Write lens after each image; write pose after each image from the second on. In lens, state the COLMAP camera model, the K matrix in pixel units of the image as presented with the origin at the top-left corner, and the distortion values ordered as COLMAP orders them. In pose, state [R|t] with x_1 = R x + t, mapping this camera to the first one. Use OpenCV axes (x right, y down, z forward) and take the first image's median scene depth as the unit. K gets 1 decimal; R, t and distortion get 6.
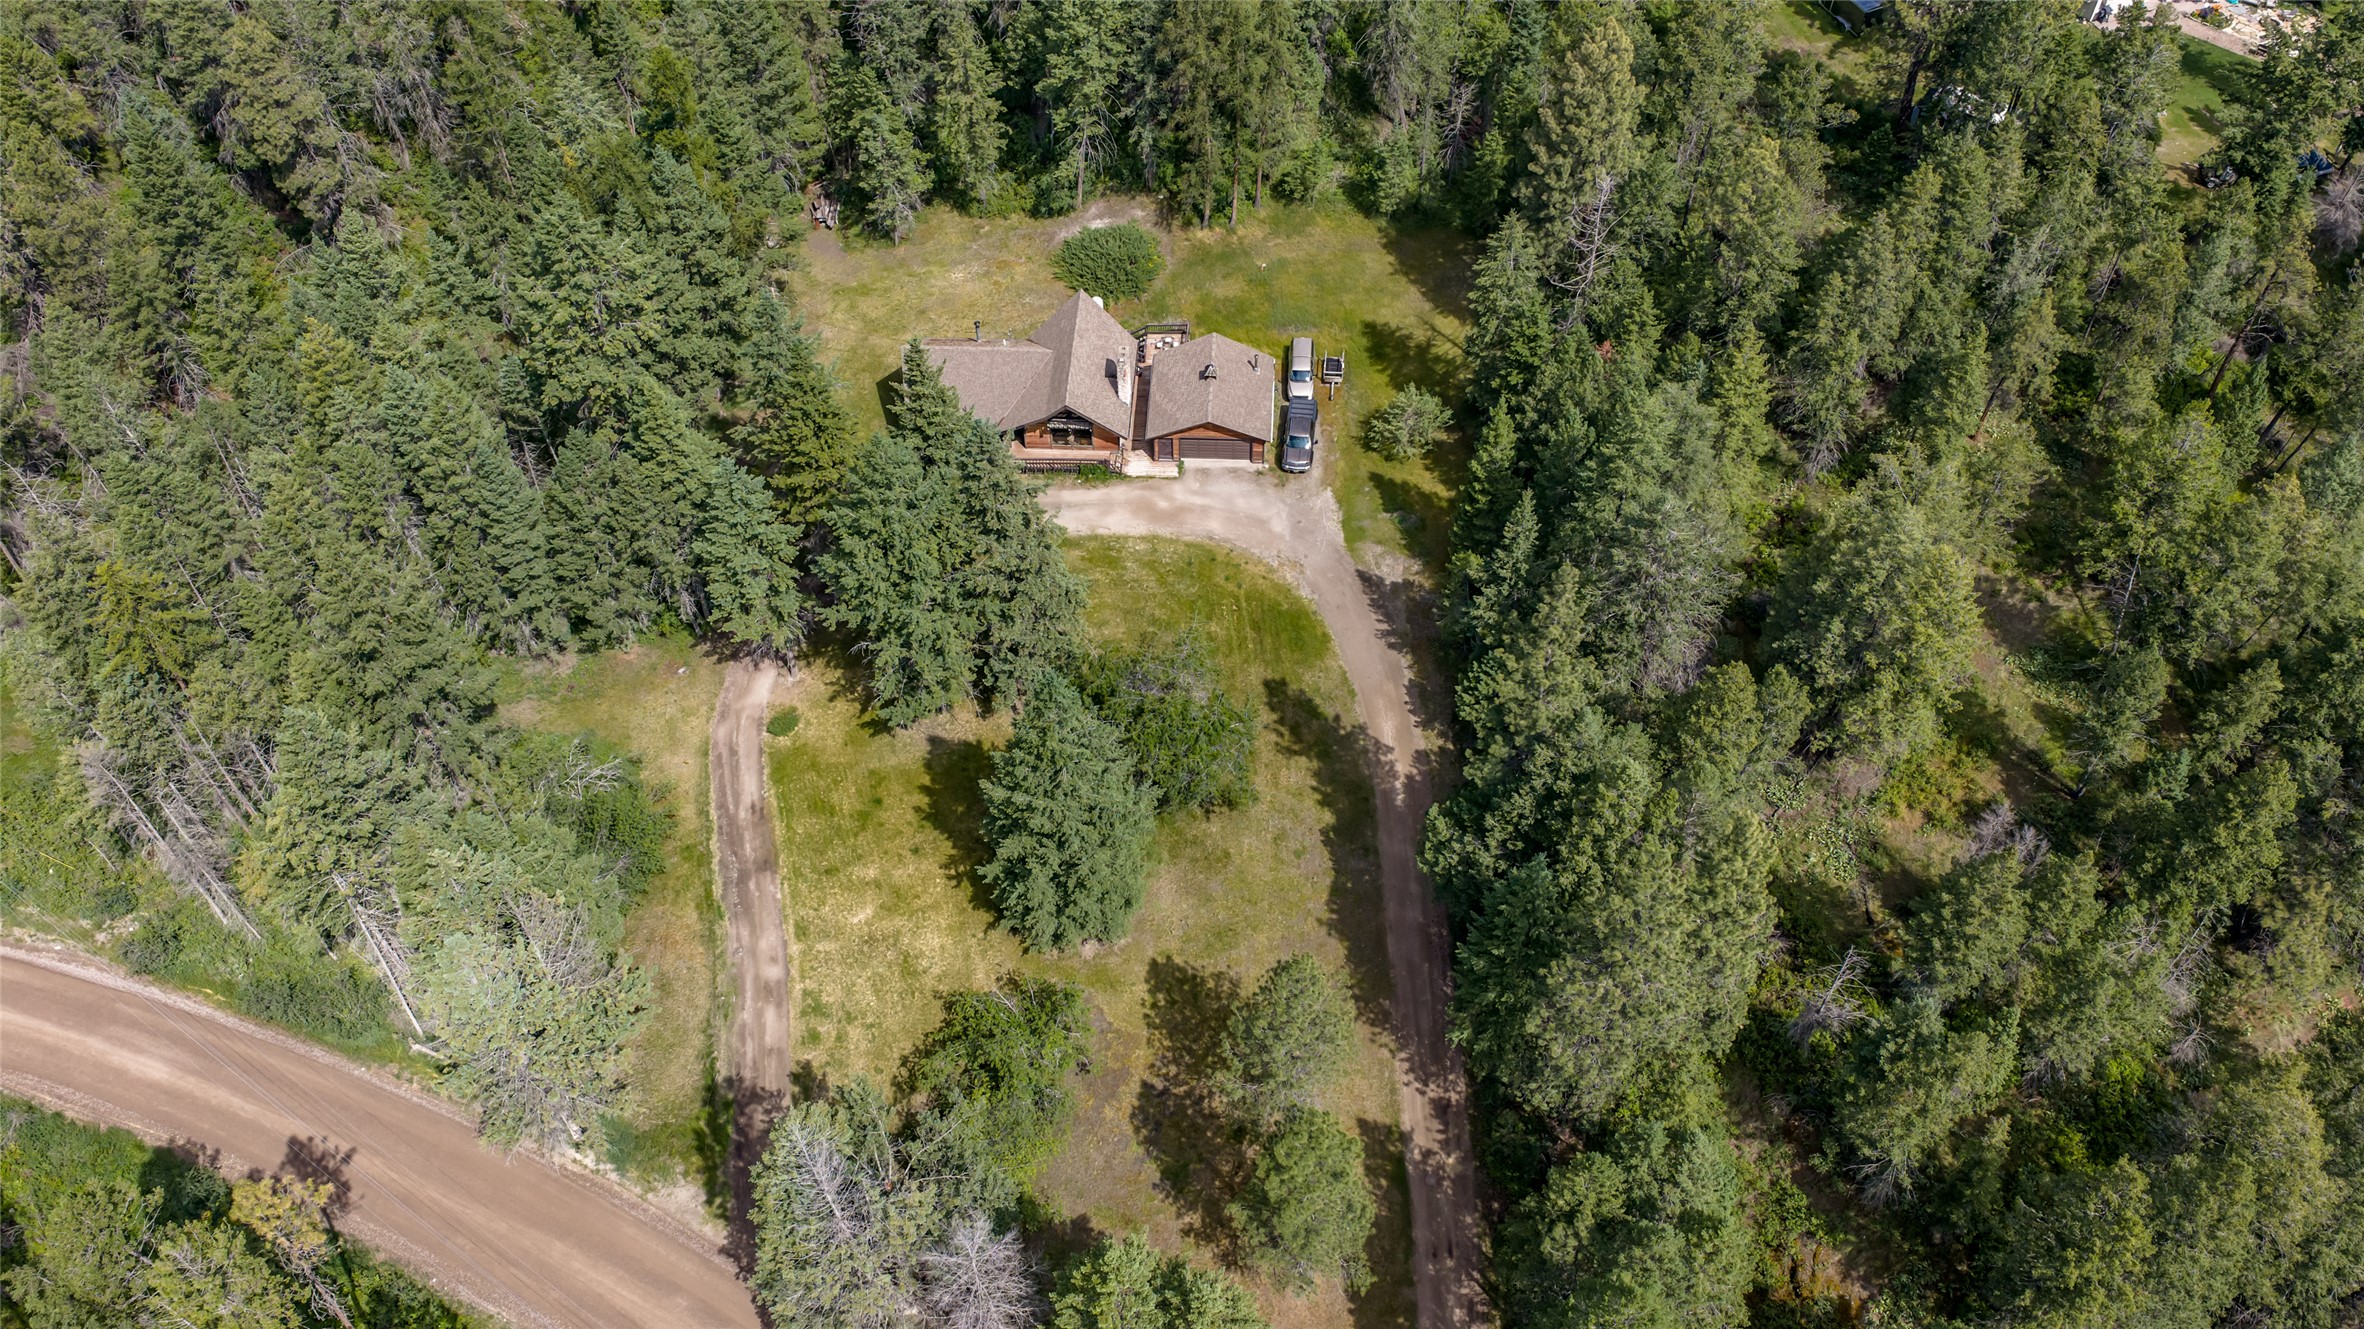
lens RADIAL K [[1969.2, 0, 1177.0], [0, 1969.2, 662.3], [0, 0, 1]] dist [0.027226, -0.053059]
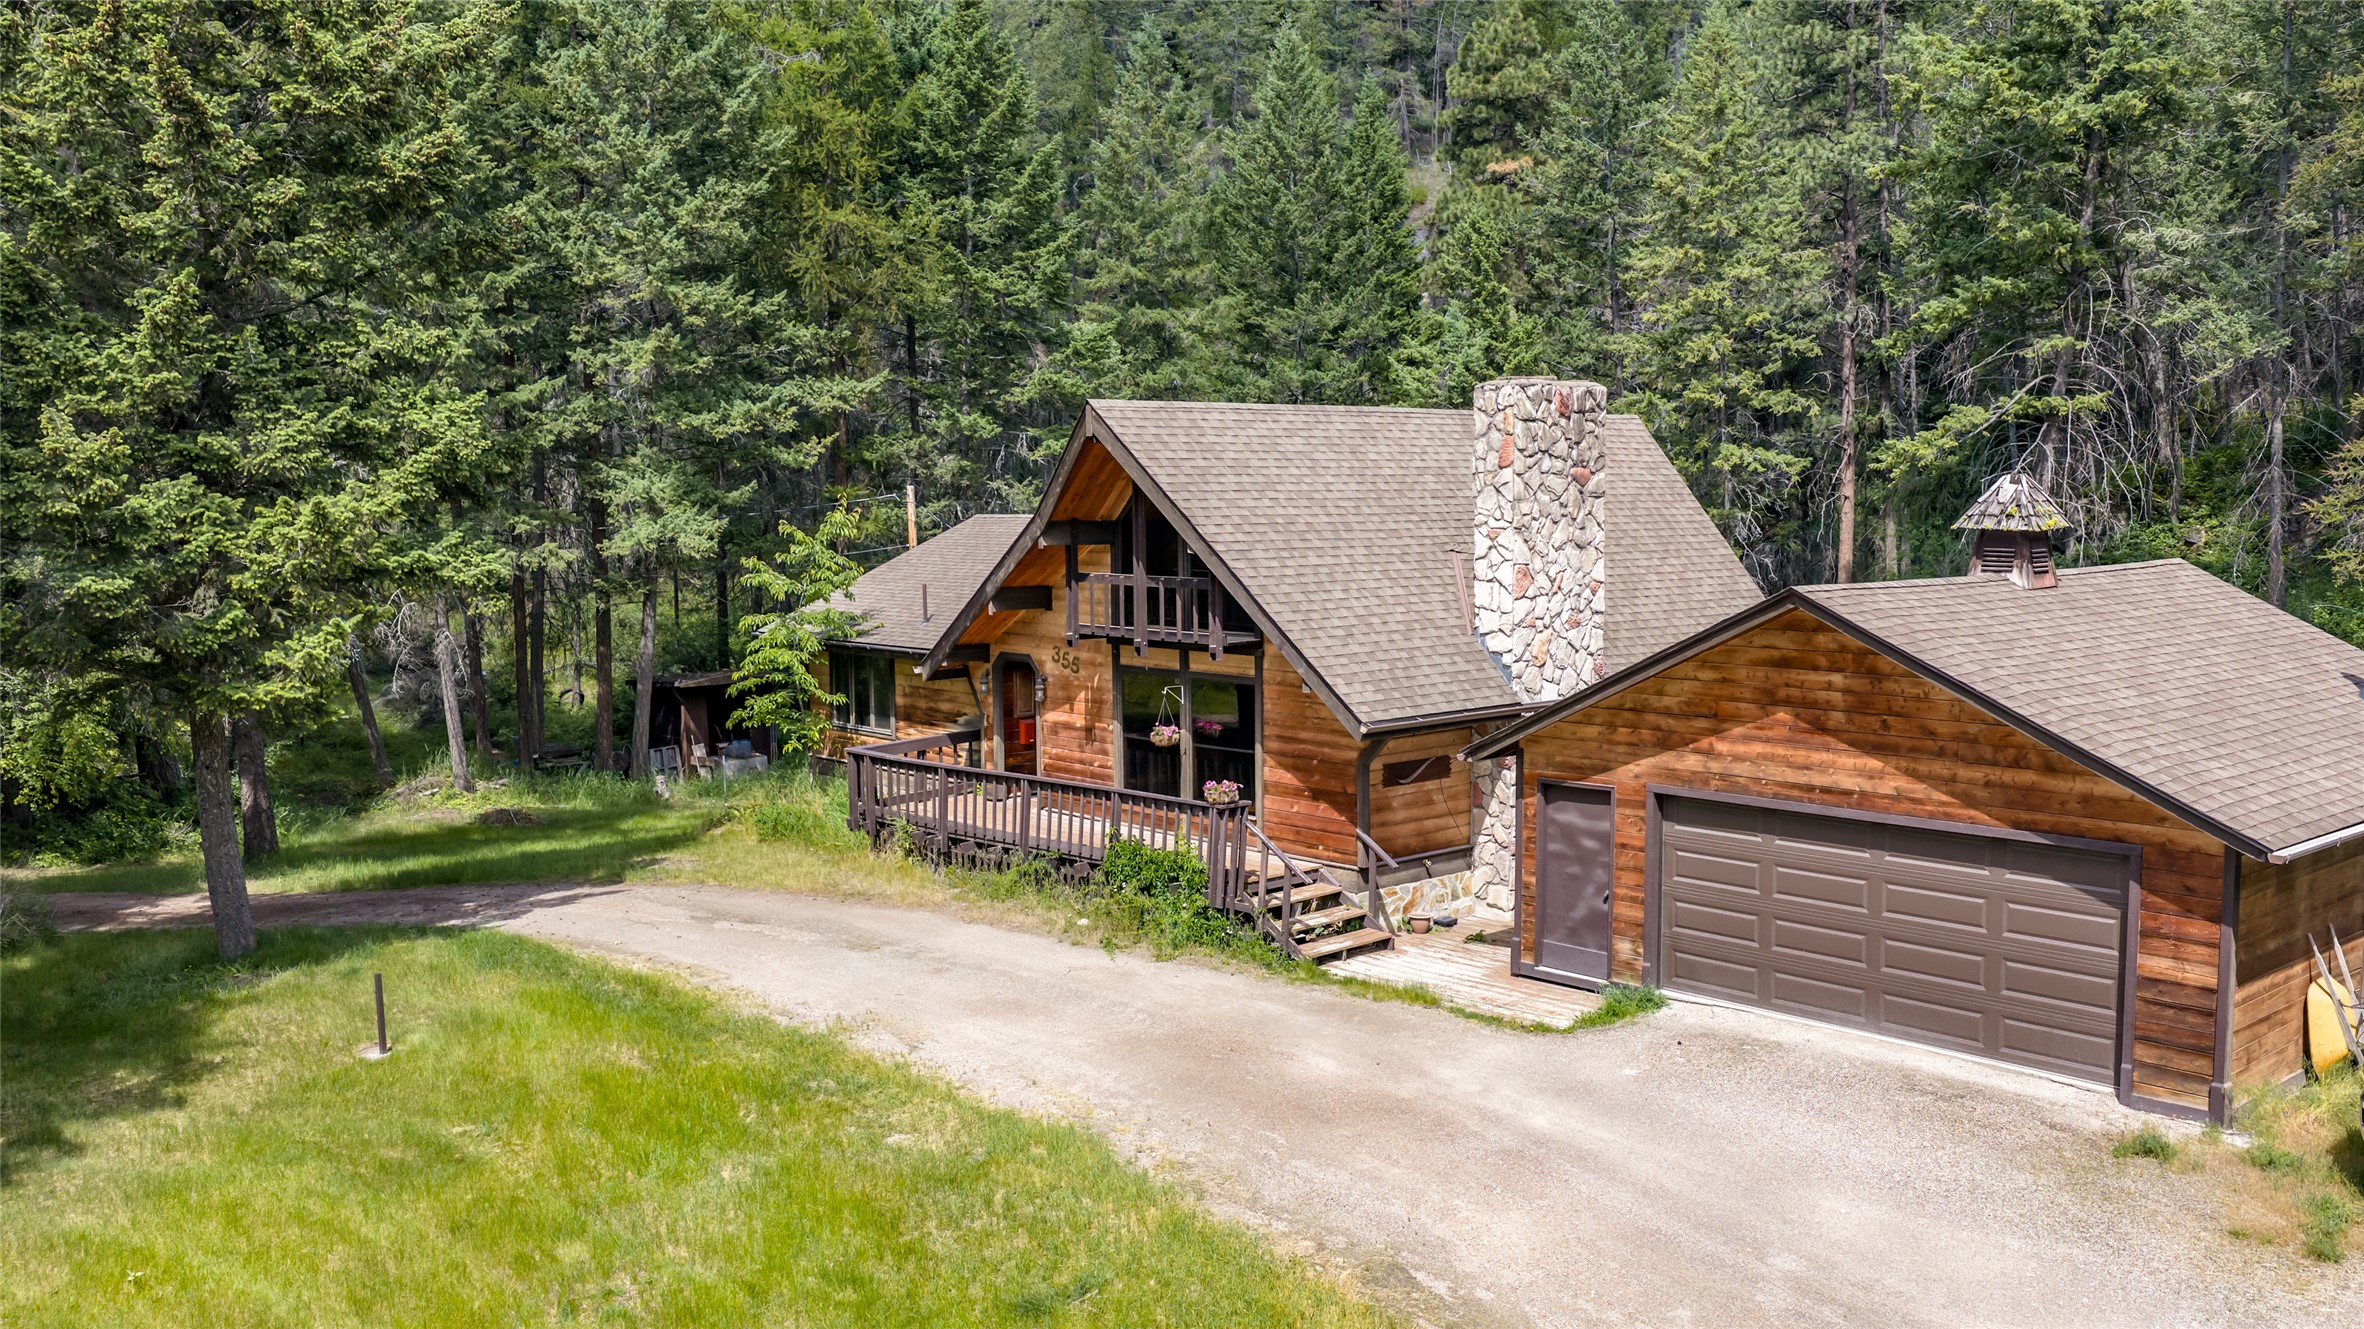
lens RADIAL K [[1969.2, 0, 1177.2], [0, 1969.2, 668.0], [0, 0, 1]] dist [0.027226, -0.053059]
pose [[0.702731, 0.078732, -0.707086, 0.083438], [-0.562638, 0.669782, -0.484594, -0.024292], [0.435440, 0.738372, 0.514974, 0.891543]]
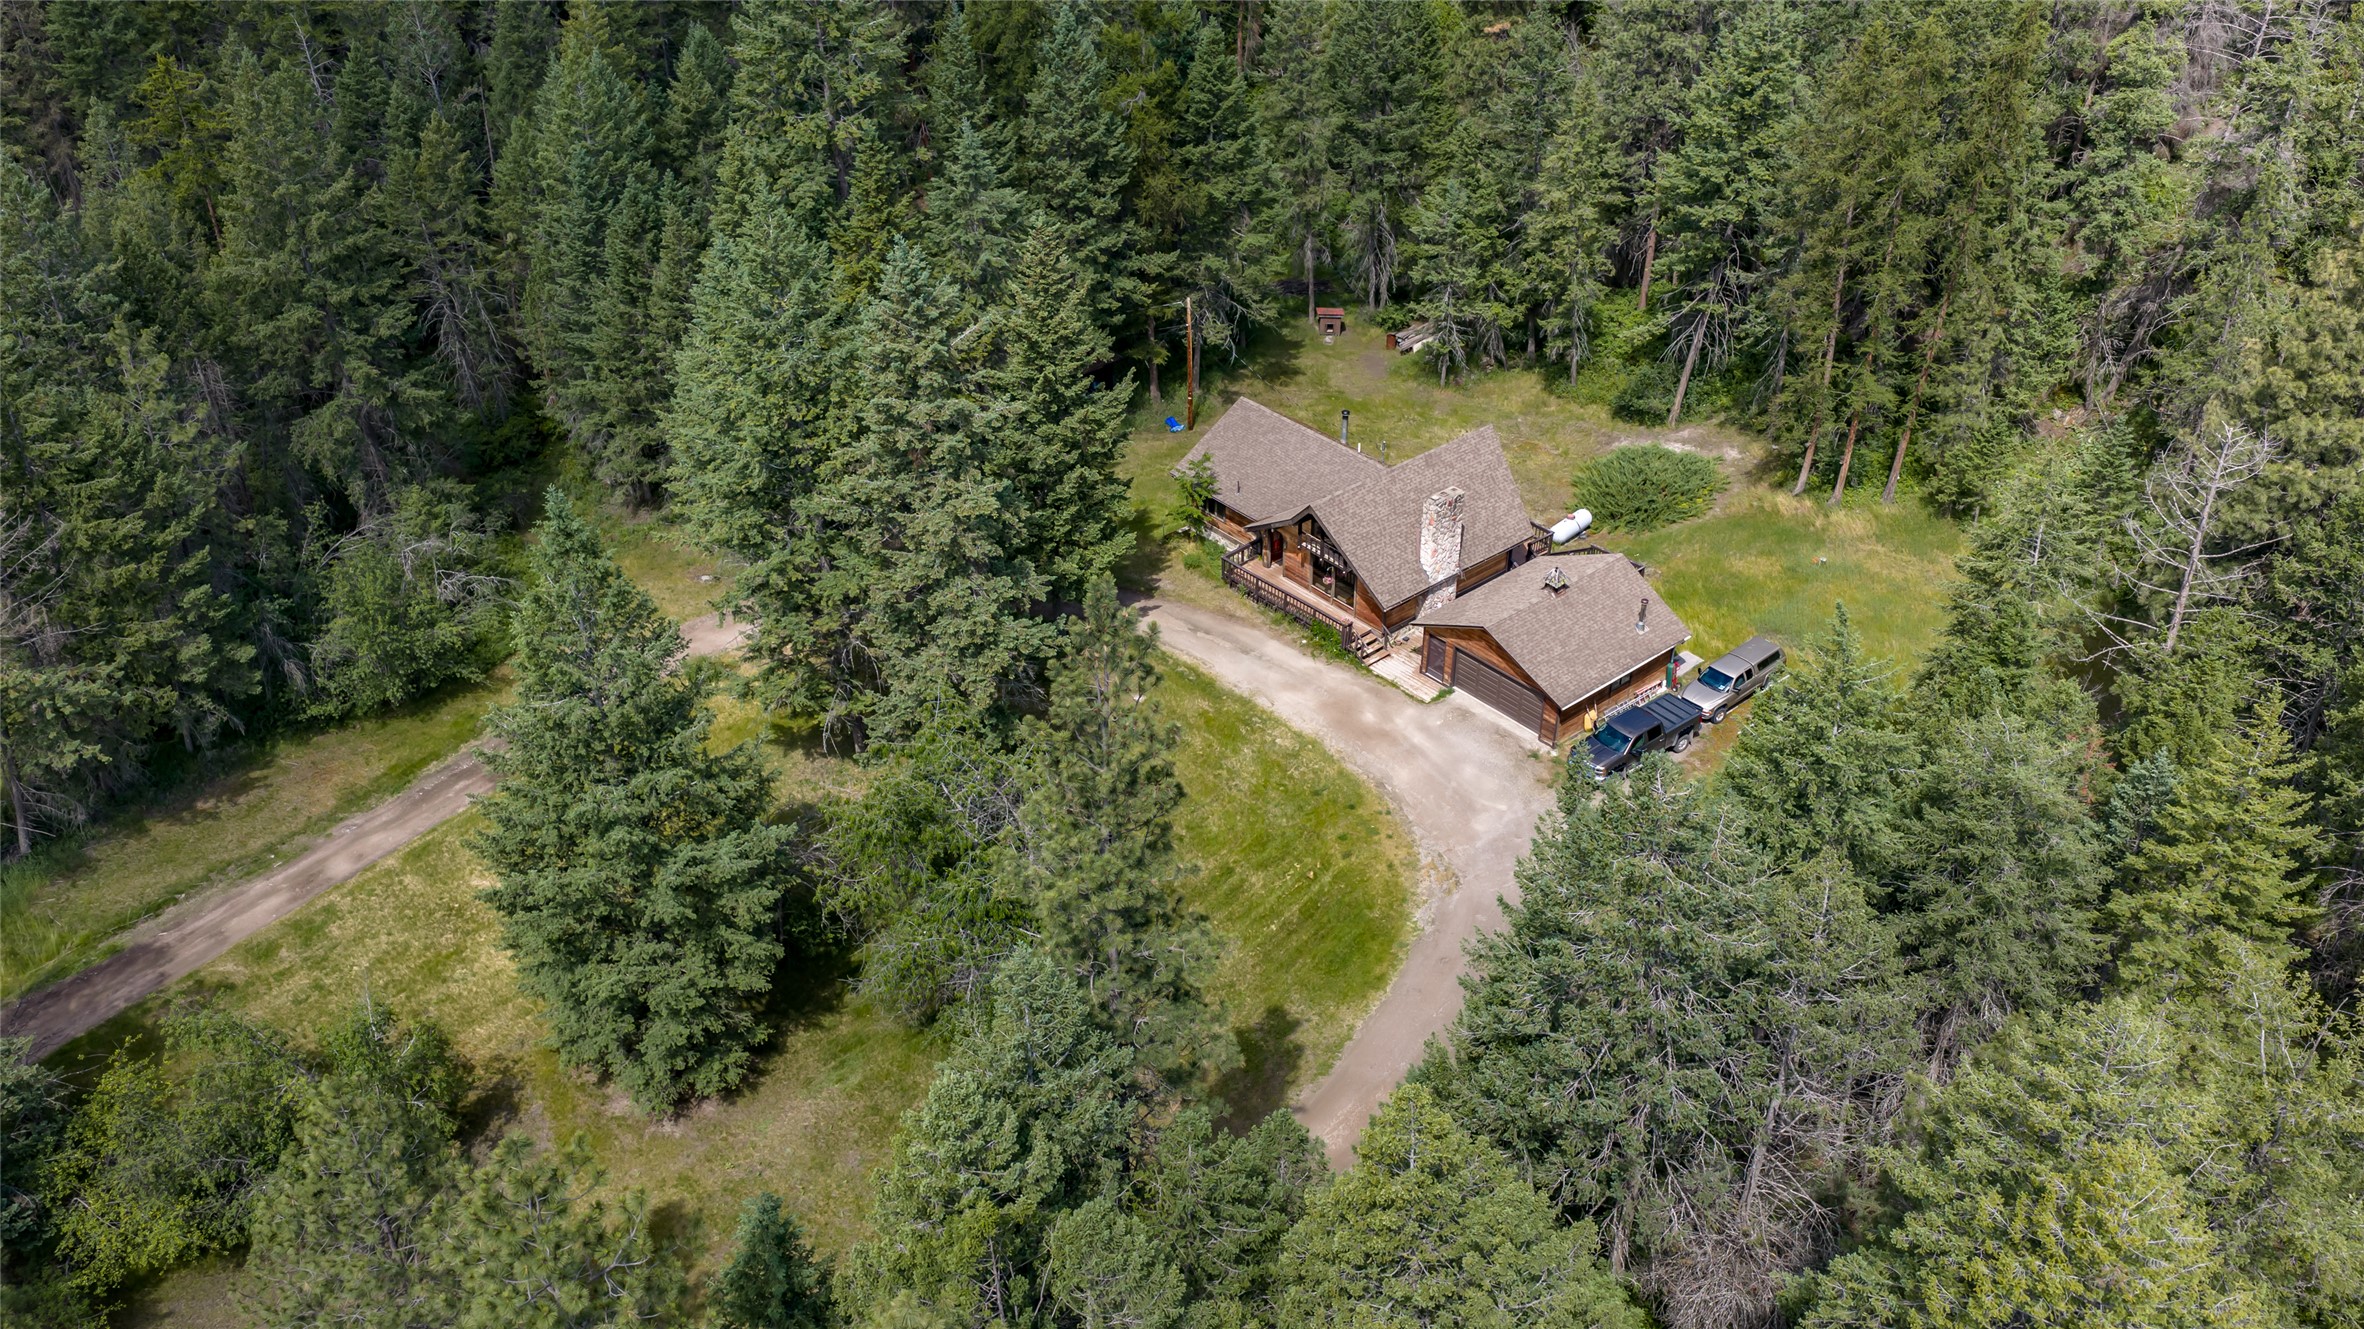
lens RADIAL K [[1969.2, 0, 1178.9], [0, 1969.2, 682.2], [0, 0, 1]] dist [0.027226, -0.053059]
pose [[0.688734, 0.418279, -0.592190, 0.312329], [-0.569459, 0.817636, -0.084781, -0.002232], [0.448733, 0.395620, 0.801326, 0.465067]]
